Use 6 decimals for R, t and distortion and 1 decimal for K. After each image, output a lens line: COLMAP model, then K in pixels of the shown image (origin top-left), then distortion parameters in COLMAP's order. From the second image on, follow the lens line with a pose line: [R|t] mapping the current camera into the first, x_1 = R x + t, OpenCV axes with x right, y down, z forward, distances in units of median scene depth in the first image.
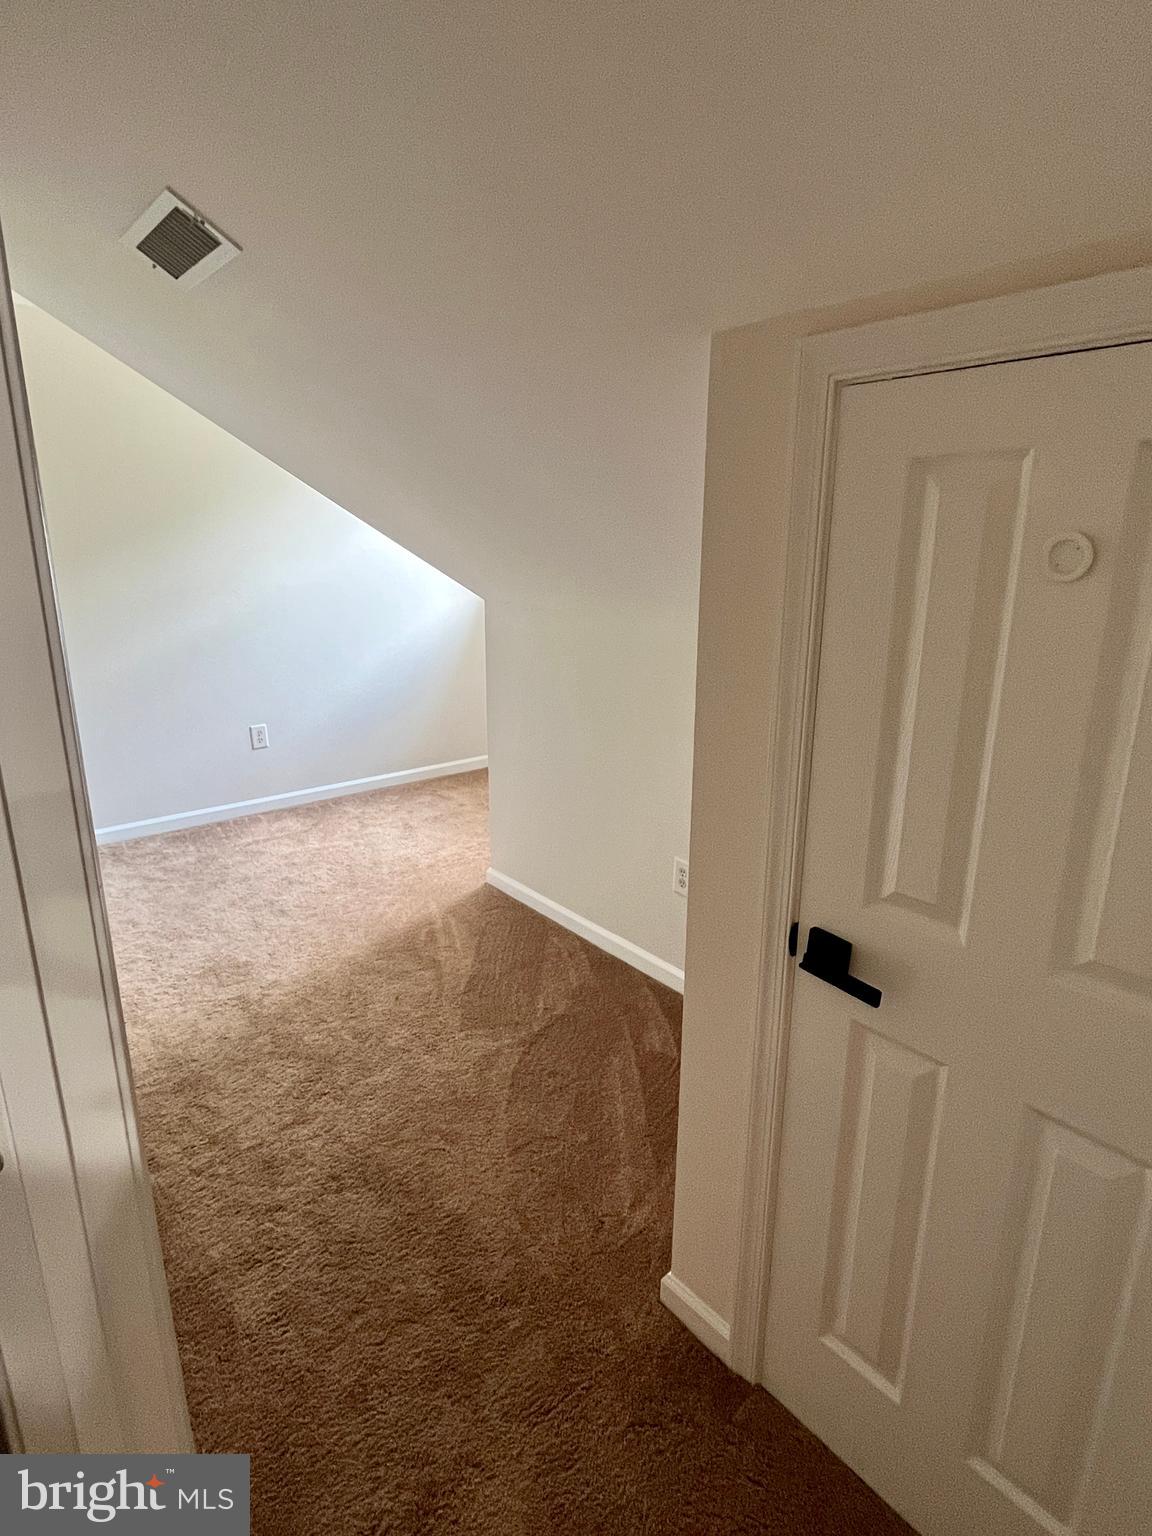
lens RADIAL K [[804.8, 0, 584.0], [0, 804.8, 762.2], [0, 0, 1]] dist [0.000839, 0.000366]
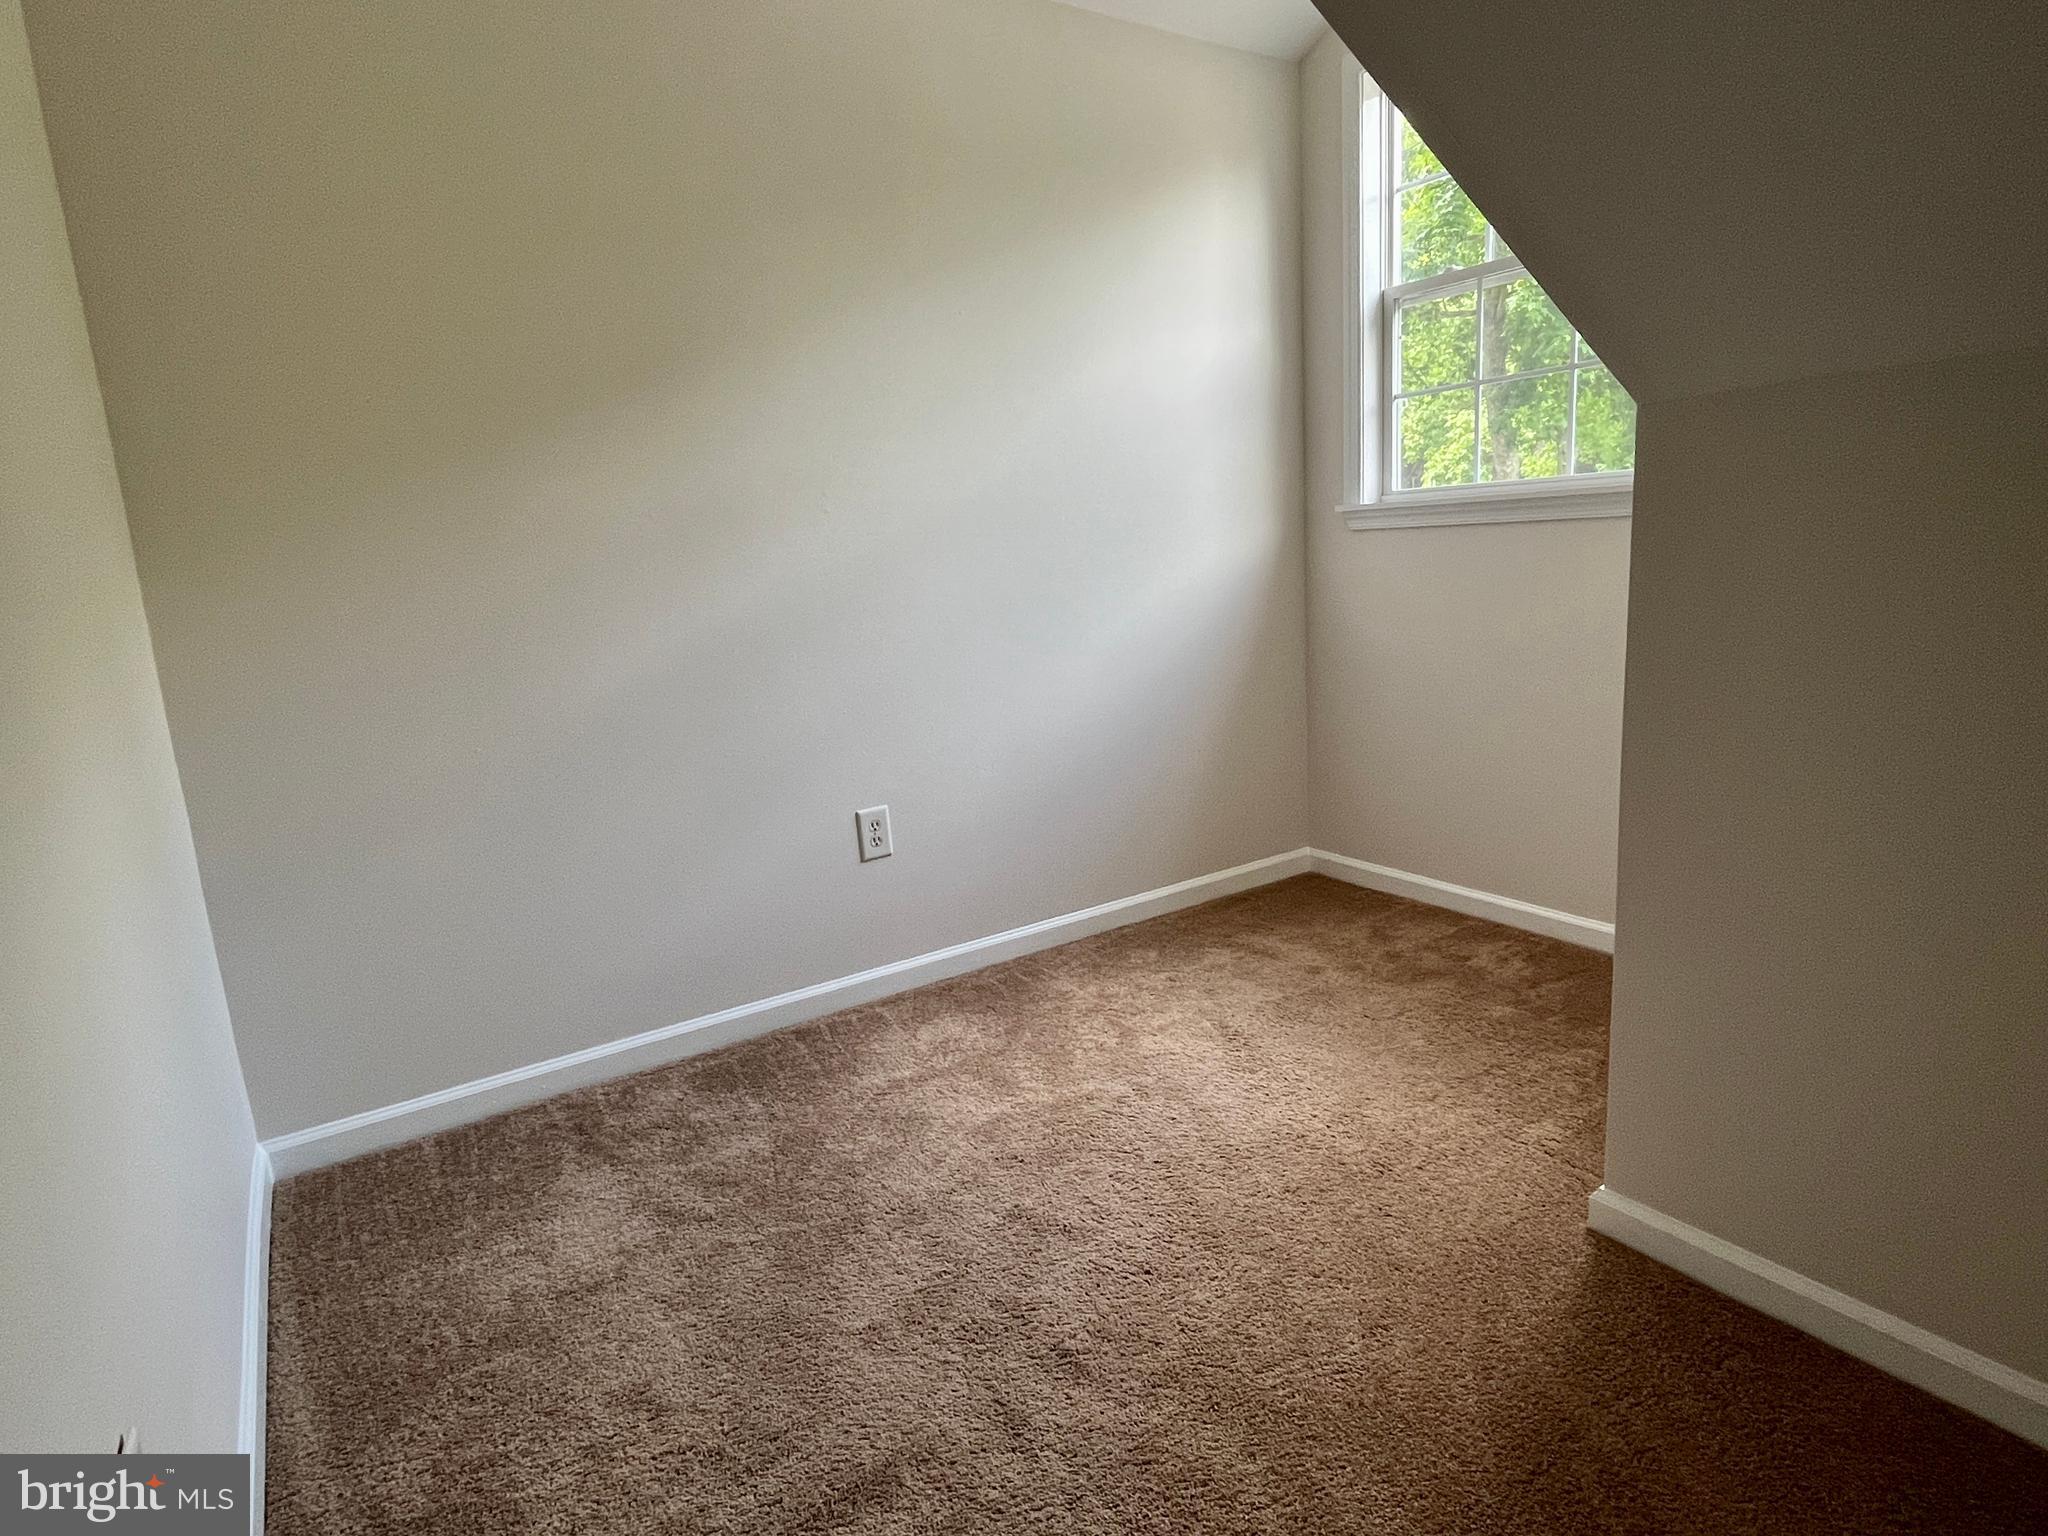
lens RADIAL K [[1073.0, 0, 1014.7], [0, 1073.0, 767.9], [0, 0, 1]] dist [0.000839, 0.000366]
pose [[0.991889, -0.045104, -0.118839, -0.268675], [0.036200, 0.996447, -0.076042, -0.020985], [0.121847, 0.071123, 0.989997, 0.435152]]
